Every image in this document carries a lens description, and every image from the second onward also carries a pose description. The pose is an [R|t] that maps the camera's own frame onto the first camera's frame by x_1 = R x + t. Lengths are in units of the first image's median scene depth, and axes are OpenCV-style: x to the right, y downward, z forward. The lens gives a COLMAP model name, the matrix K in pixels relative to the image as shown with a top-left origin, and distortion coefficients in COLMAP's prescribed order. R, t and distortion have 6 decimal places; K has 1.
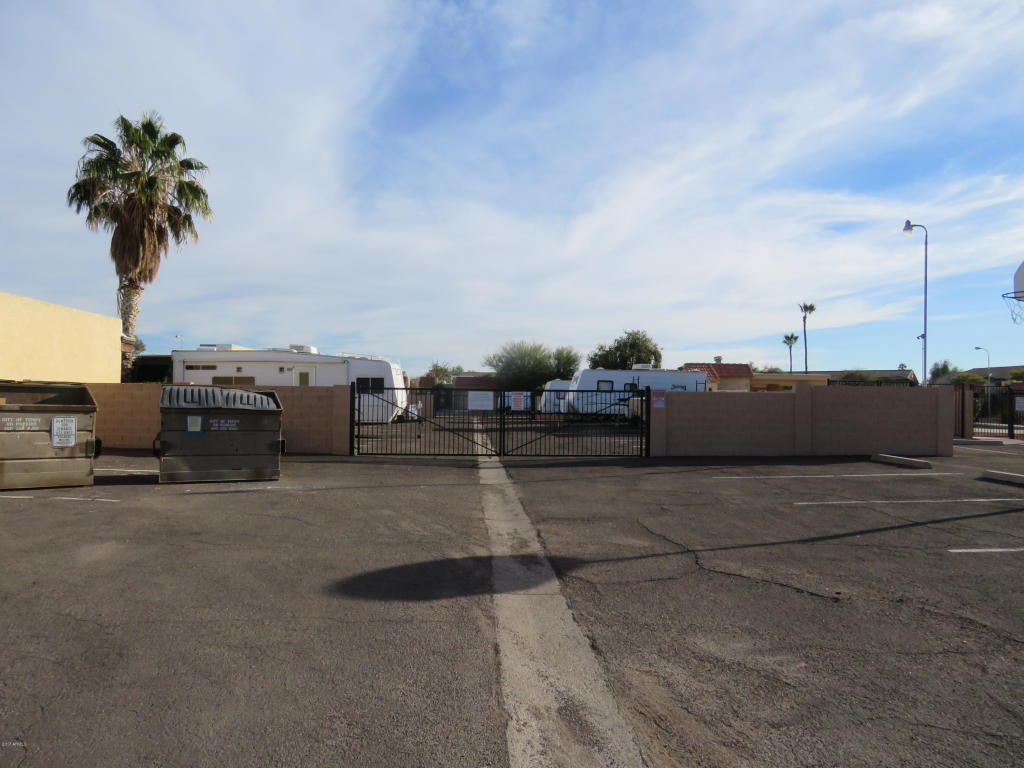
lens RADIAL K [[656.0, 0, 512.0], [0, 656.0, 384.0], [0, 0, 1]] dist [-0.001499, 0.003331]
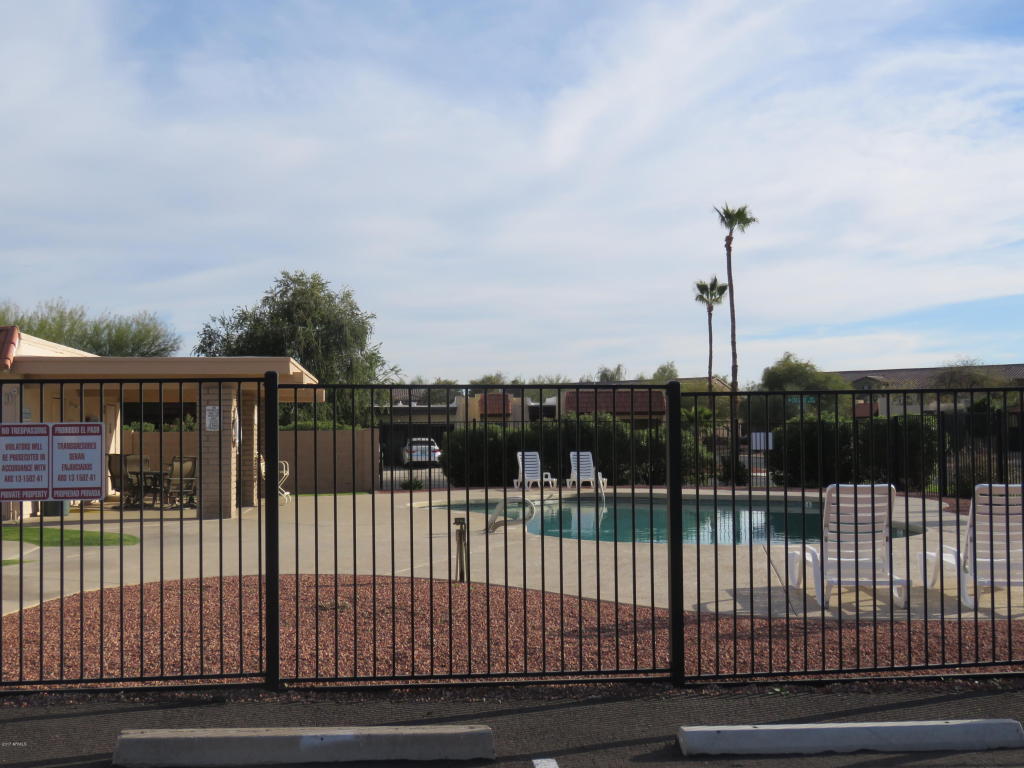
lens RADIAL K [[1230.5, 0, 512.0], [0, 1230.5, 384.0], [0, 0, 1]] dist [0.007686, -0.012231]
pose [[0.998371, -0.024621, 0.051478, 0.418501], [0.025596, 0.999504, -0.018359, 0.006919], [-0.051000, 0.019647, 0.998505, 0.330026]]
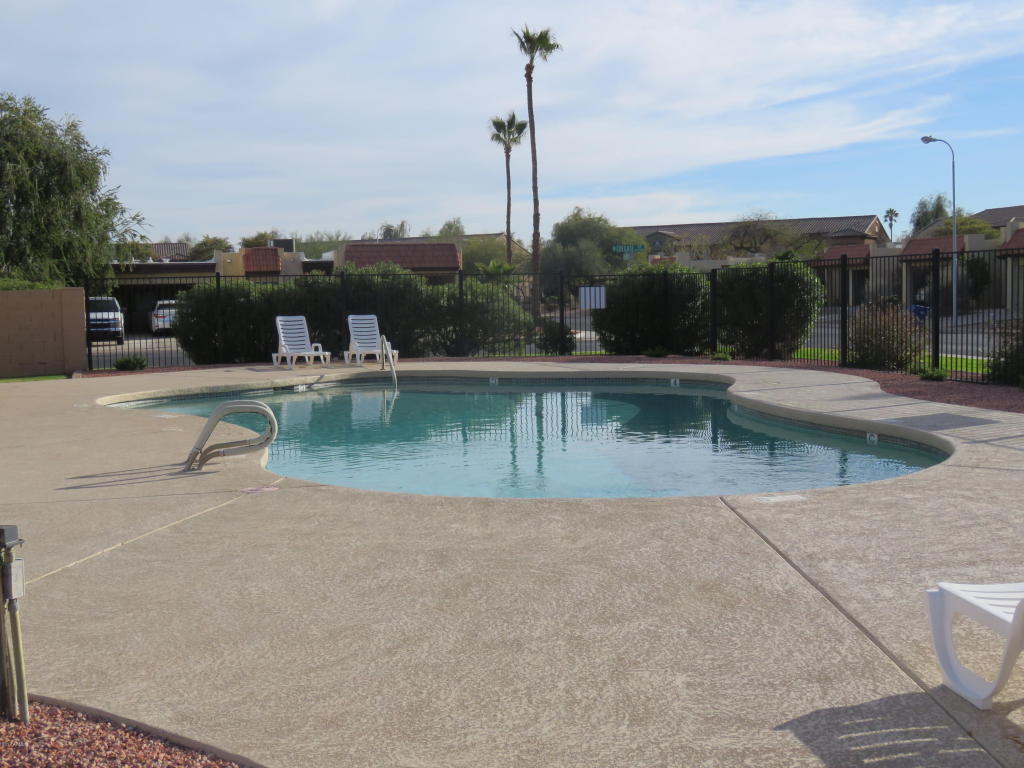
lens RADIAL K [[1230.5, 0, 512.0], [0, 1230.5, 384.0], [0, 0, 1]] dist [0.007686, -0.012231]
pose [[0.973927, -0.054331, 0.220258, 0.436057], [0.032912, 0.994465, 0.099778, 0.012117], [-0.224460, -0.089928, 0.970325, 0.487367]]
